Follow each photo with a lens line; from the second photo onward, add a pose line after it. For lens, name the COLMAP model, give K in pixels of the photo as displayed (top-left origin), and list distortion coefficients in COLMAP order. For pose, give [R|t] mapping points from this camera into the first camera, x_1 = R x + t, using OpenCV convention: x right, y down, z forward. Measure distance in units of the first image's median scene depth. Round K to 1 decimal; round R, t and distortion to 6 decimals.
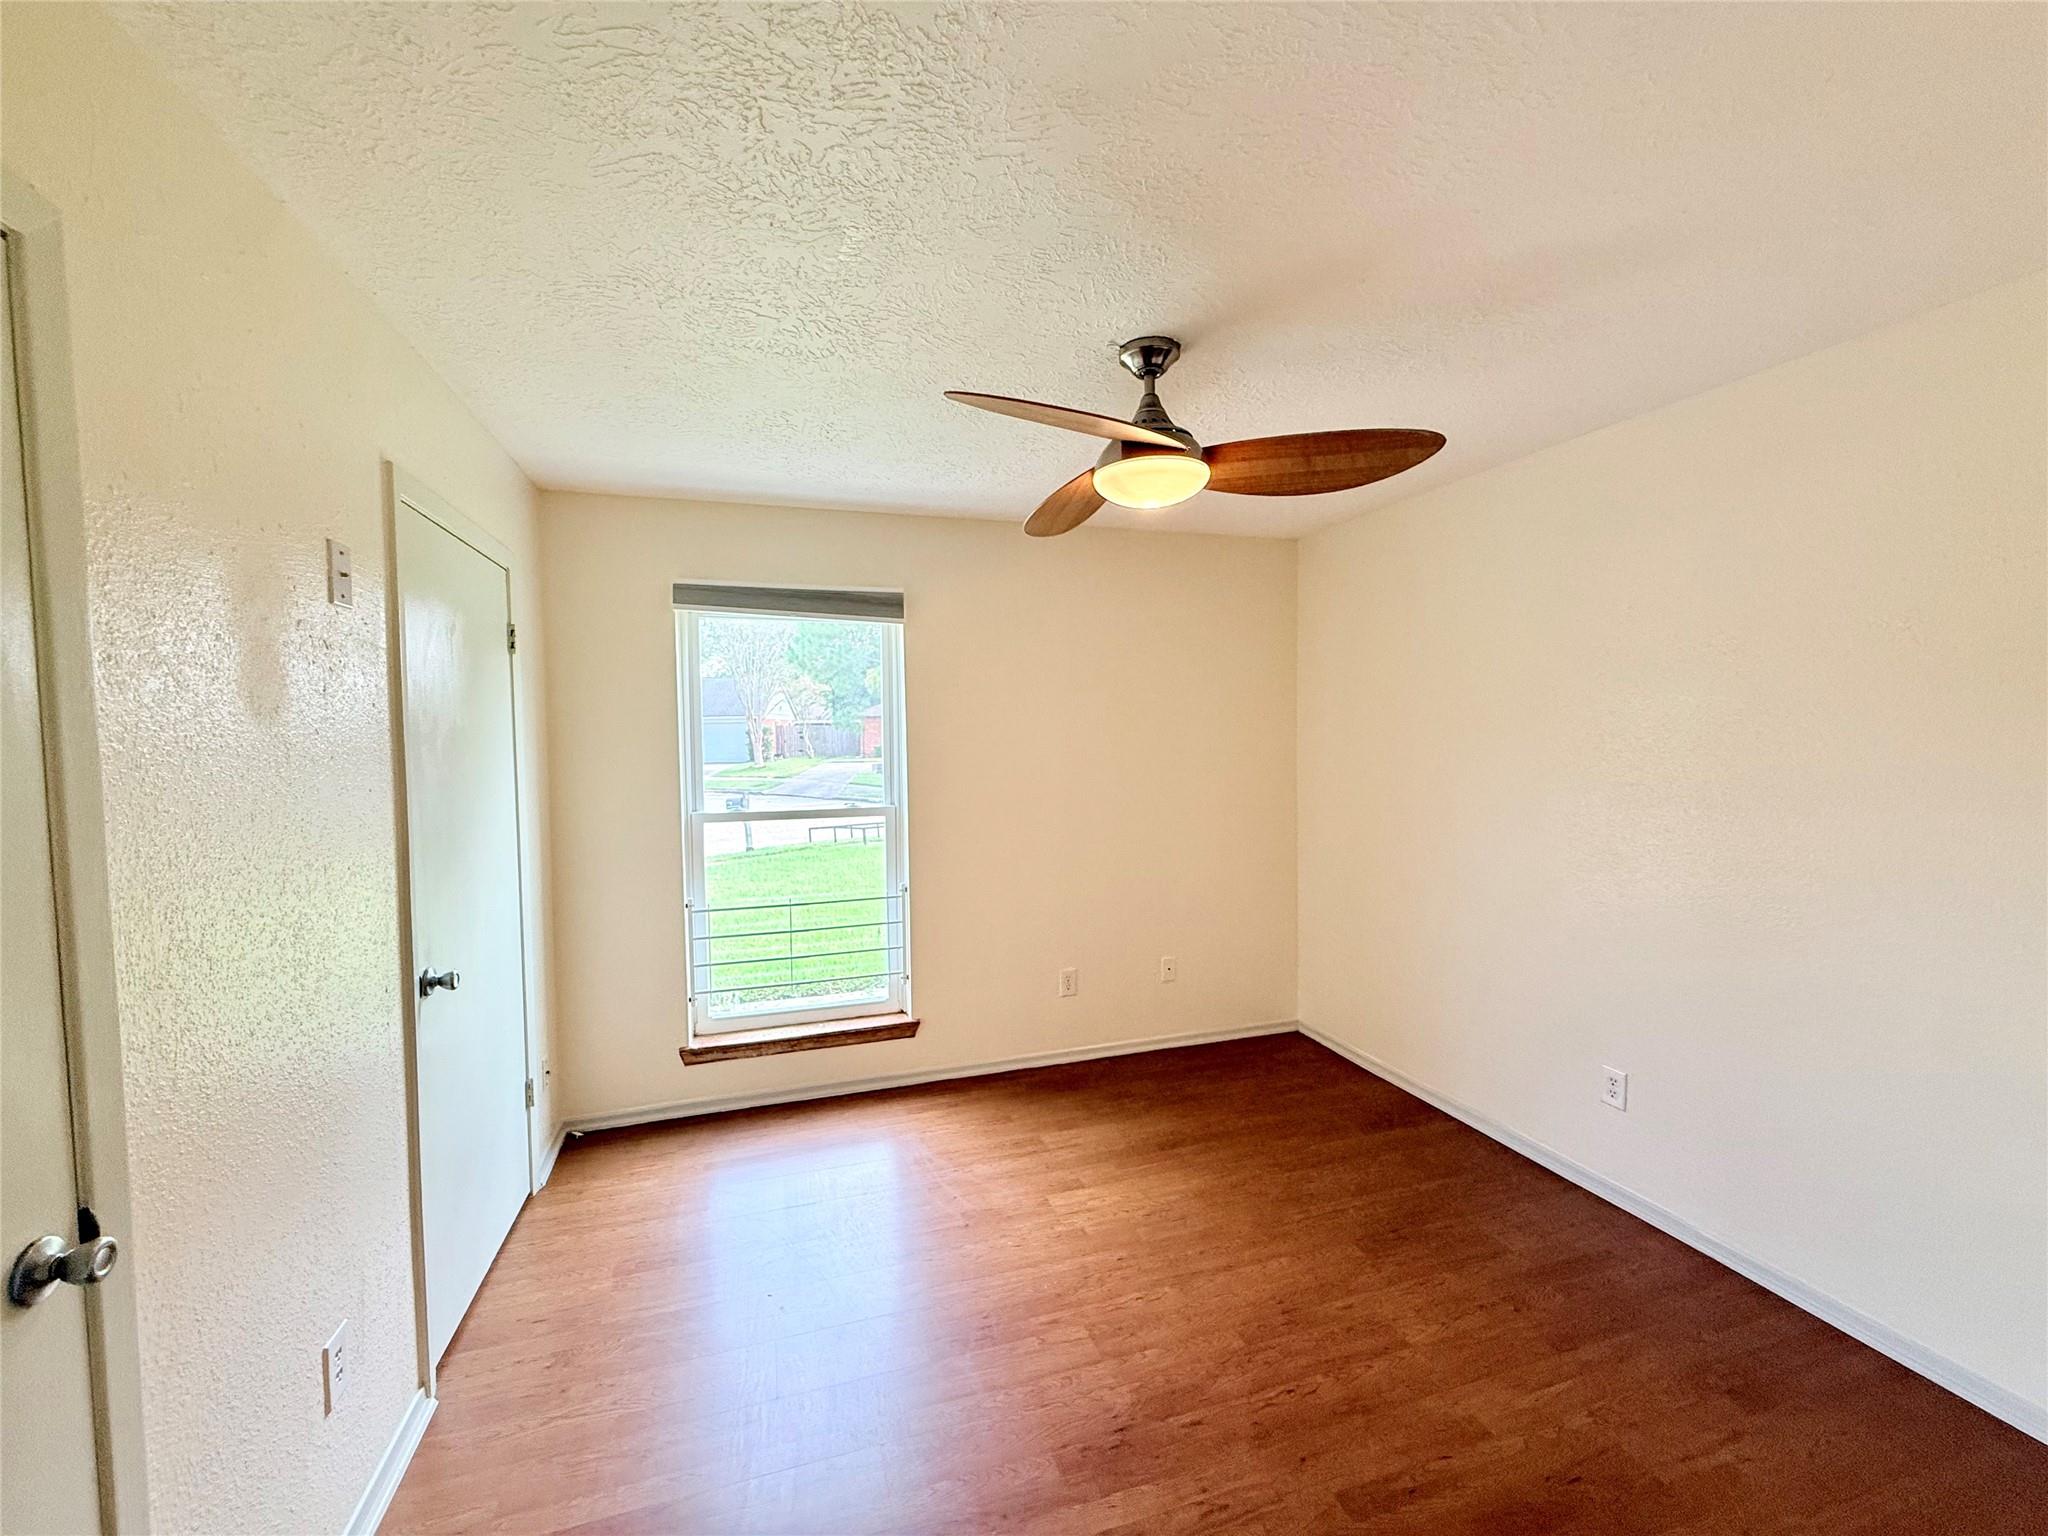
lens RADIAL K [[814.9, 0, 1024.5], [0, 814.9, 770.5], [0, 0, 1]] dist [0.002461, -0.000068]
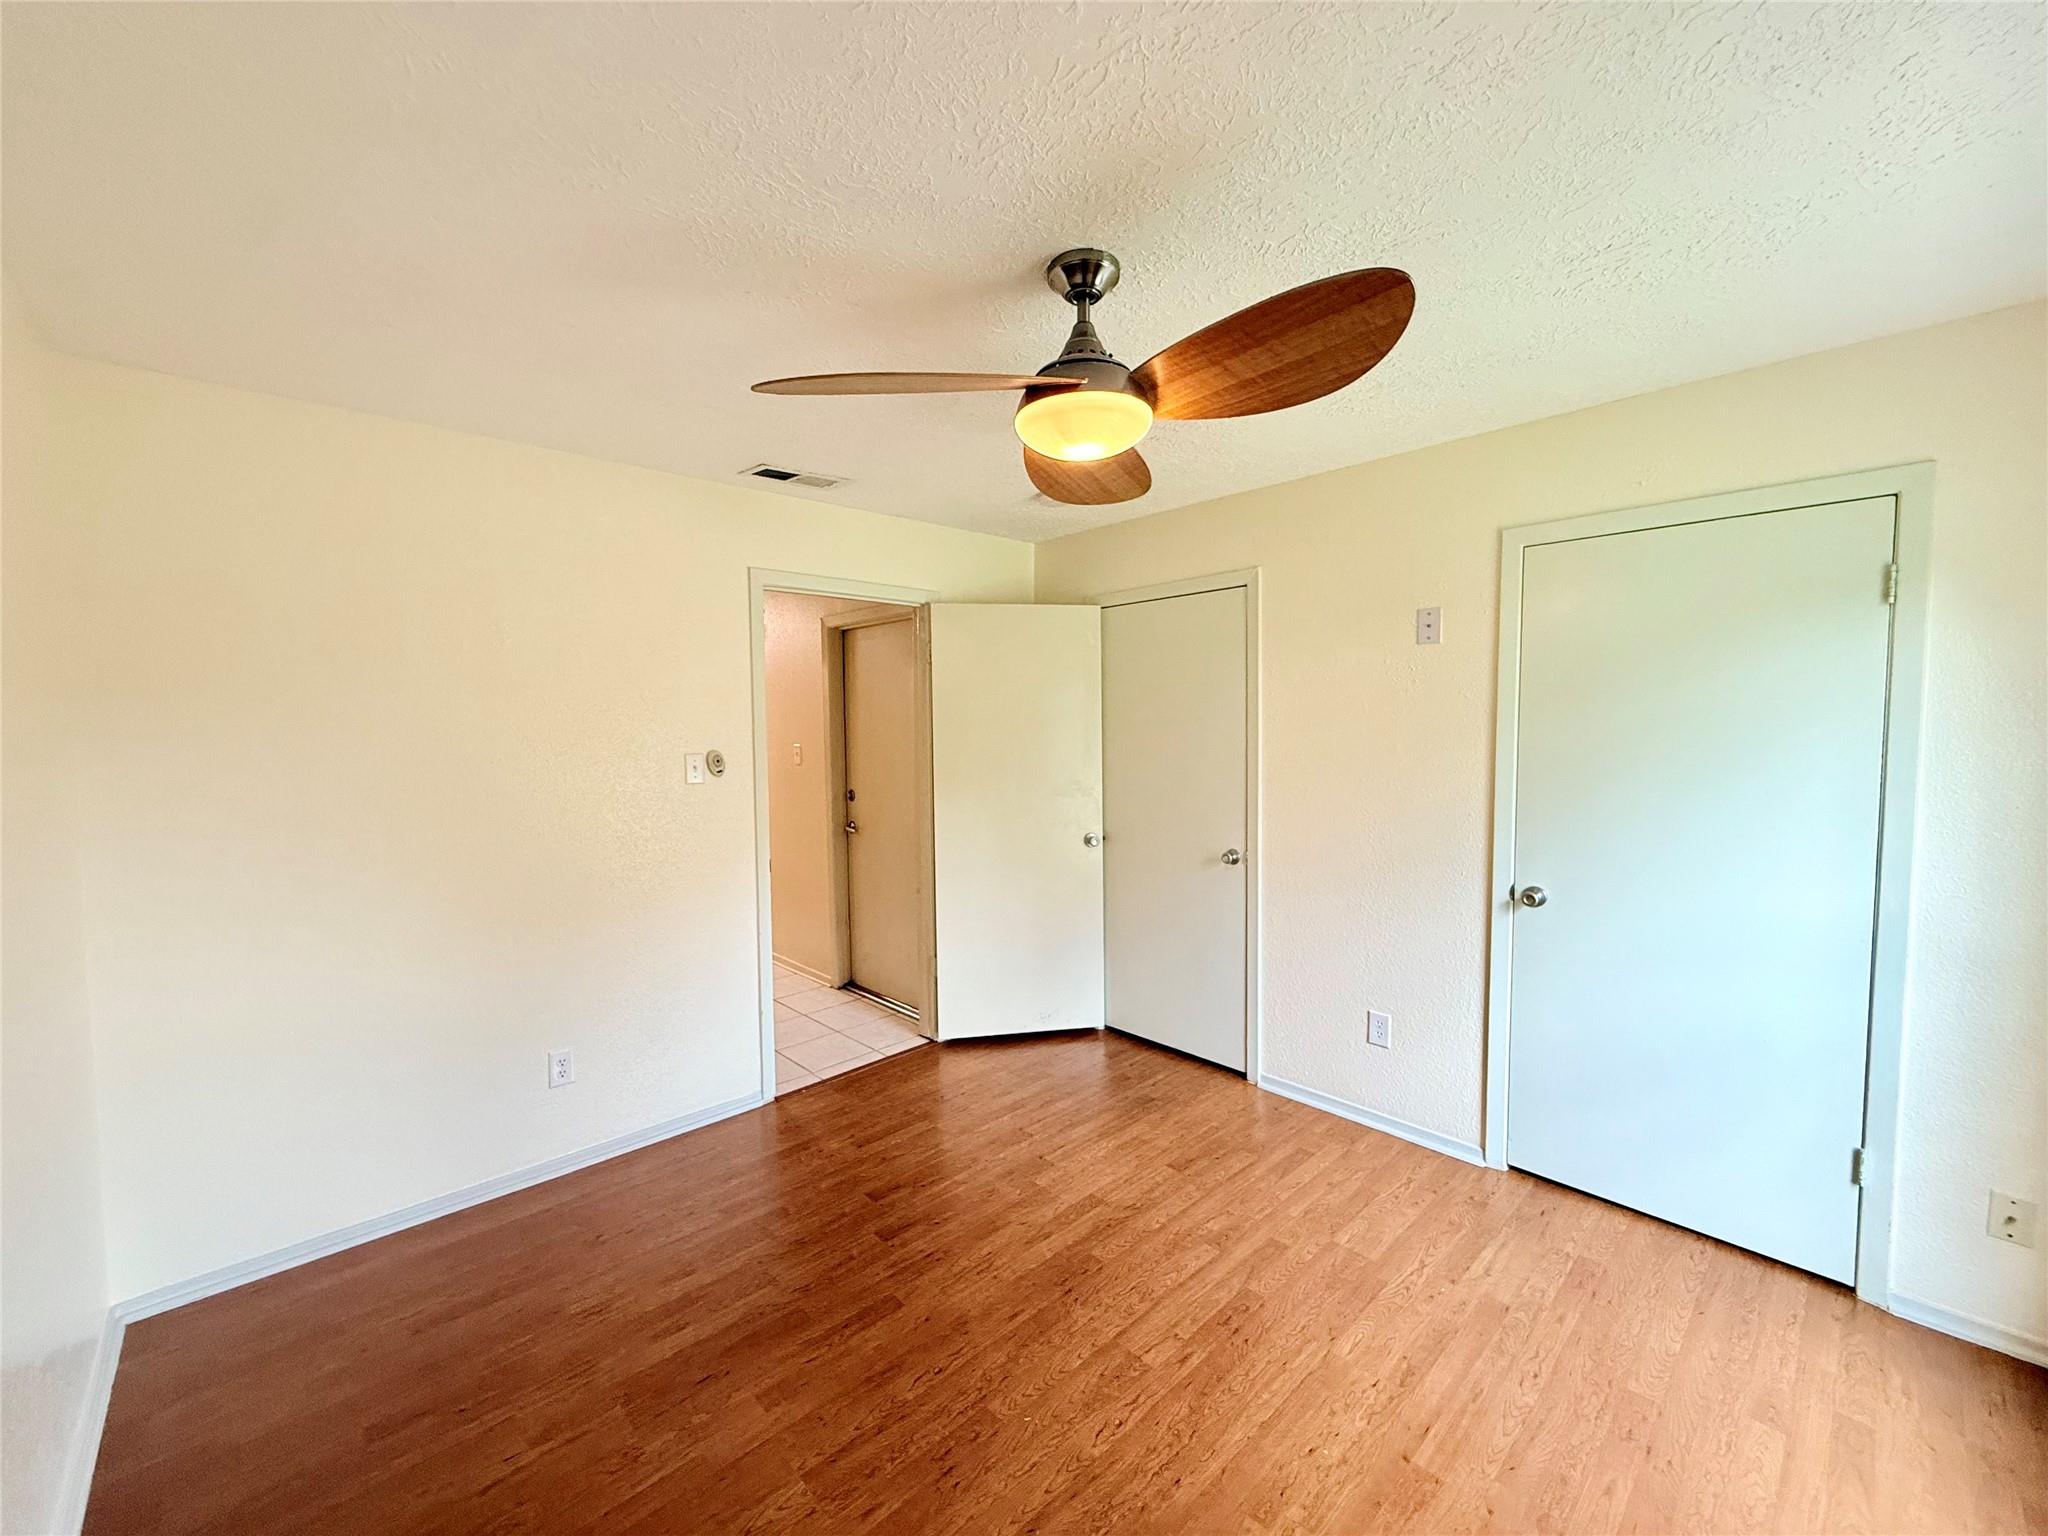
lens RADIAL K [[814.9, 0, 1020.6], [0, 814.9, 770.1], [0, 0, 1]] dist [0.002461, -0.000068]
pose [[-0.902066, 0.051195, -0.428552, 0.616408], [0.006495, 0.994438, 0.105123, -0.099175], [0.431550, 0.092045, -0.897381, 1.842013]]
